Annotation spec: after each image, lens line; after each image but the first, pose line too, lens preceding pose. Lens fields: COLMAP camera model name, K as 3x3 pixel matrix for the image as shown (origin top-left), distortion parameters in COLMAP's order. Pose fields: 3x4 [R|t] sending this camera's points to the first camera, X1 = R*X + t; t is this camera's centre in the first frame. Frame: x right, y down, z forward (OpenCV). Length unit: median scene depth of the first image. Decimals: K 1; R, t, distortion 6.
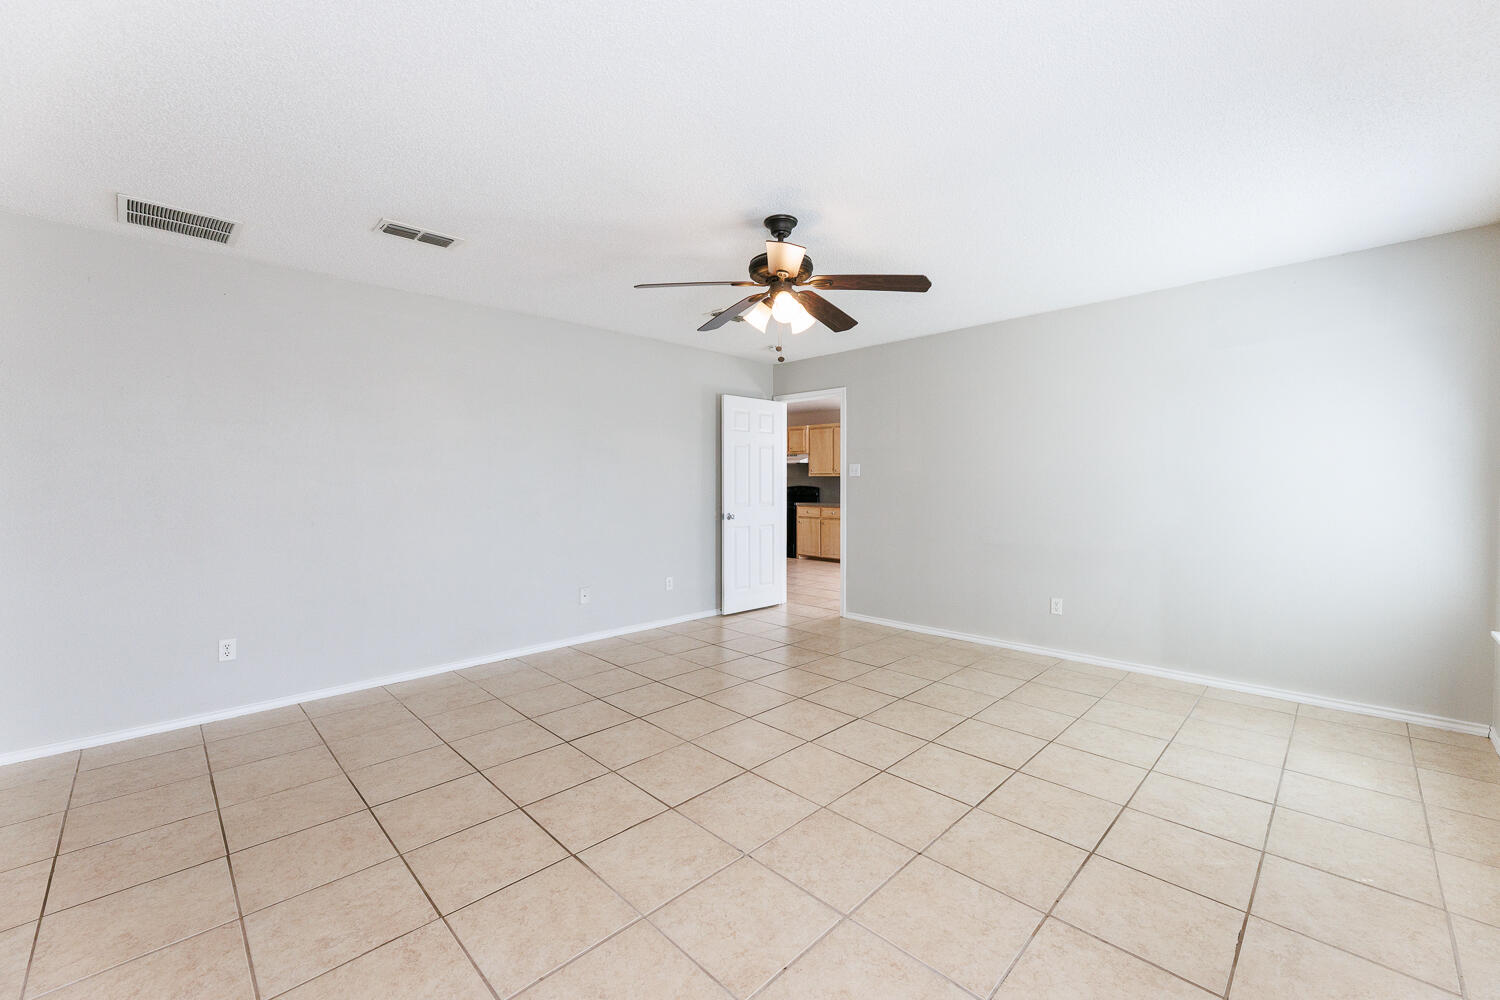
lens RADIAL K [[604.7, 0, 750.4], [0, 604.7, 494.2], [0, 0, 1]] dist [-0.001829, 0.000604]
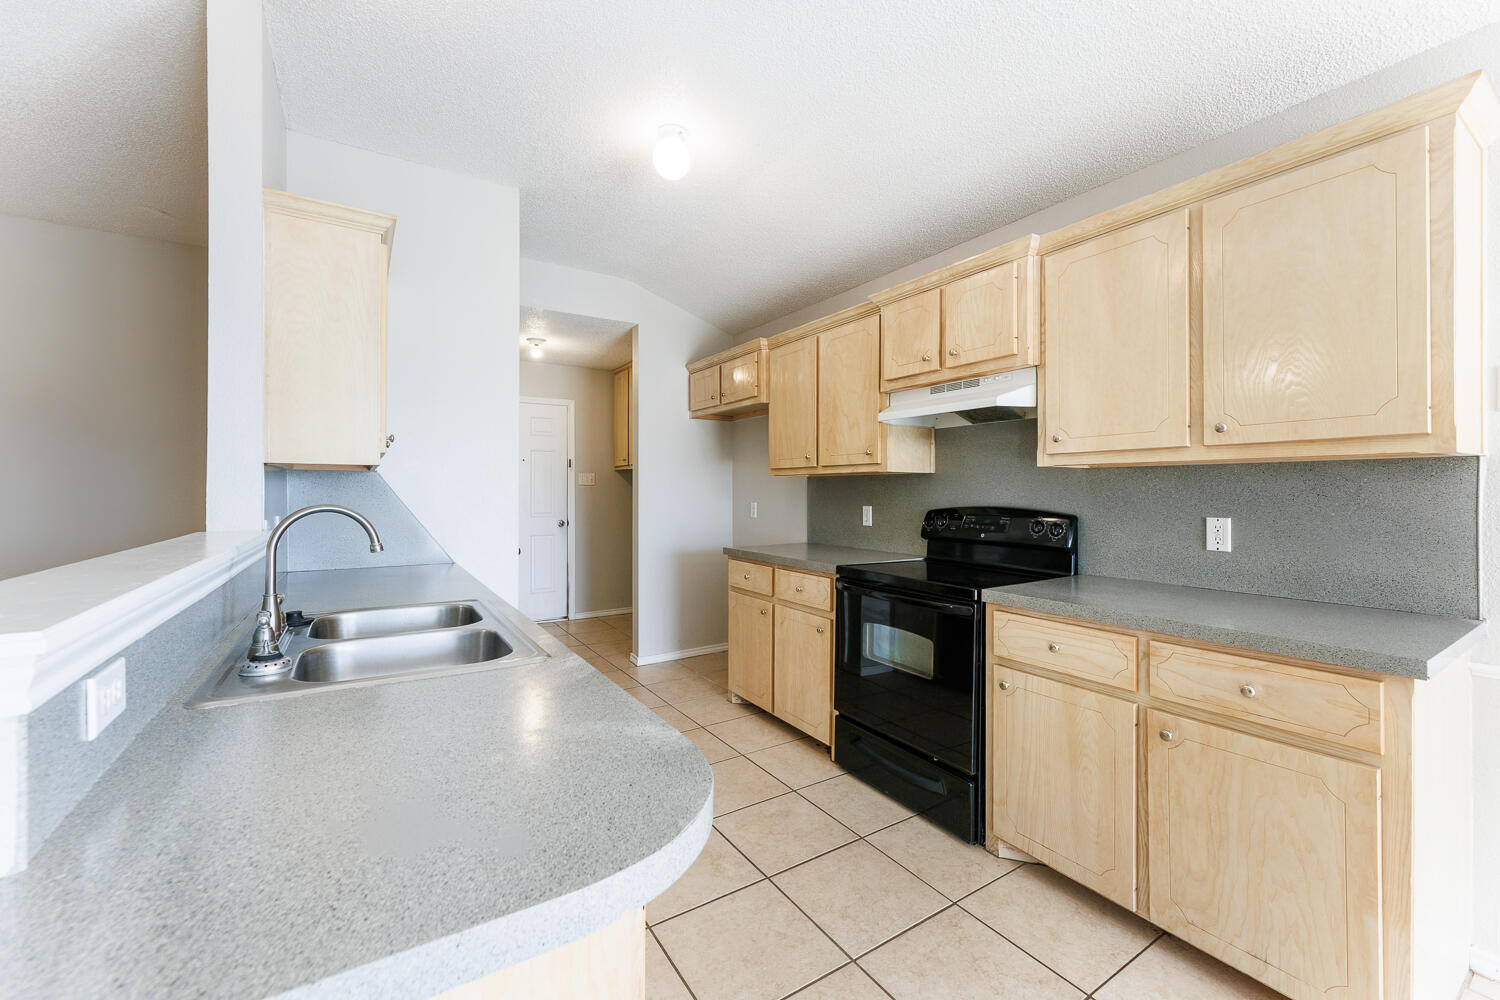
lens RADIAL K [[604.7, 0, 753.9], [0, 604.7, 494.0], [0, 0, 1]] dist [-0.001829, 0.000604]
pose [[0.978279, -0.001200, -0.207289, 0.040282], [-0.001935, 0.999887, -0.014922, -0.015968], [0.207284, 0.014999, 0.978166, 0.764734]]
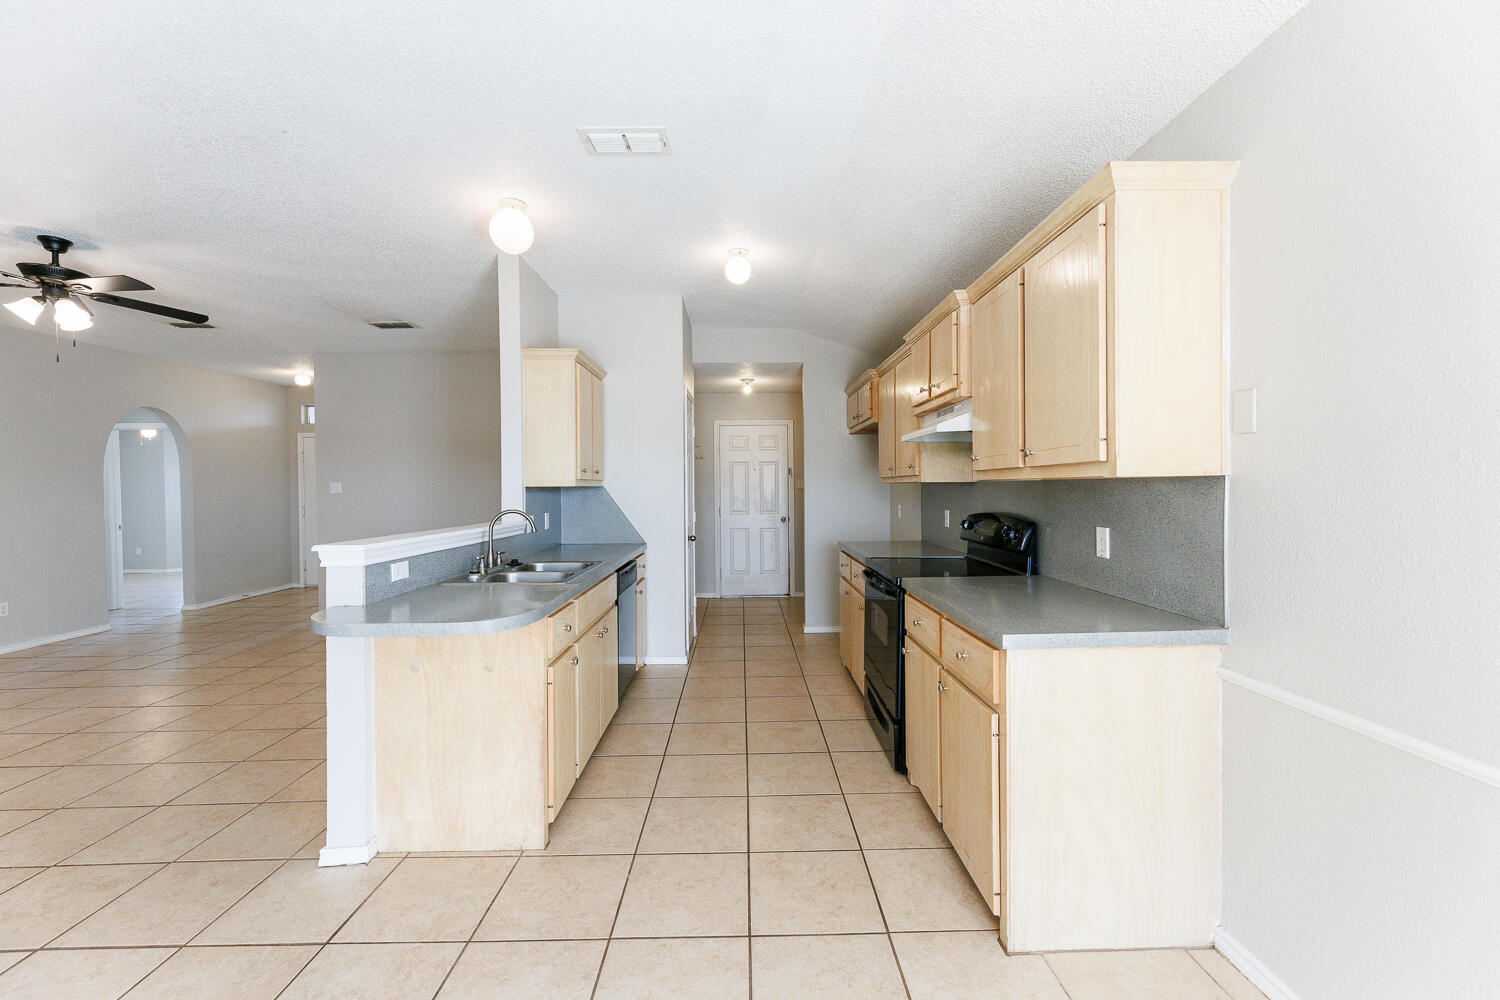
lens RADIAL K [[604.7, 0, 752.9], [0, 604.7, 500.9], [0, 0, 1]] dist [-0.001829, 0.000604]
pose [[0.721584, 0.005501, -0.692305, 0.210598], [-0.002553, 0.999983, 0.005284, -0.021852], [0.692322, -0.002045, 0.721586, 0.744922]]
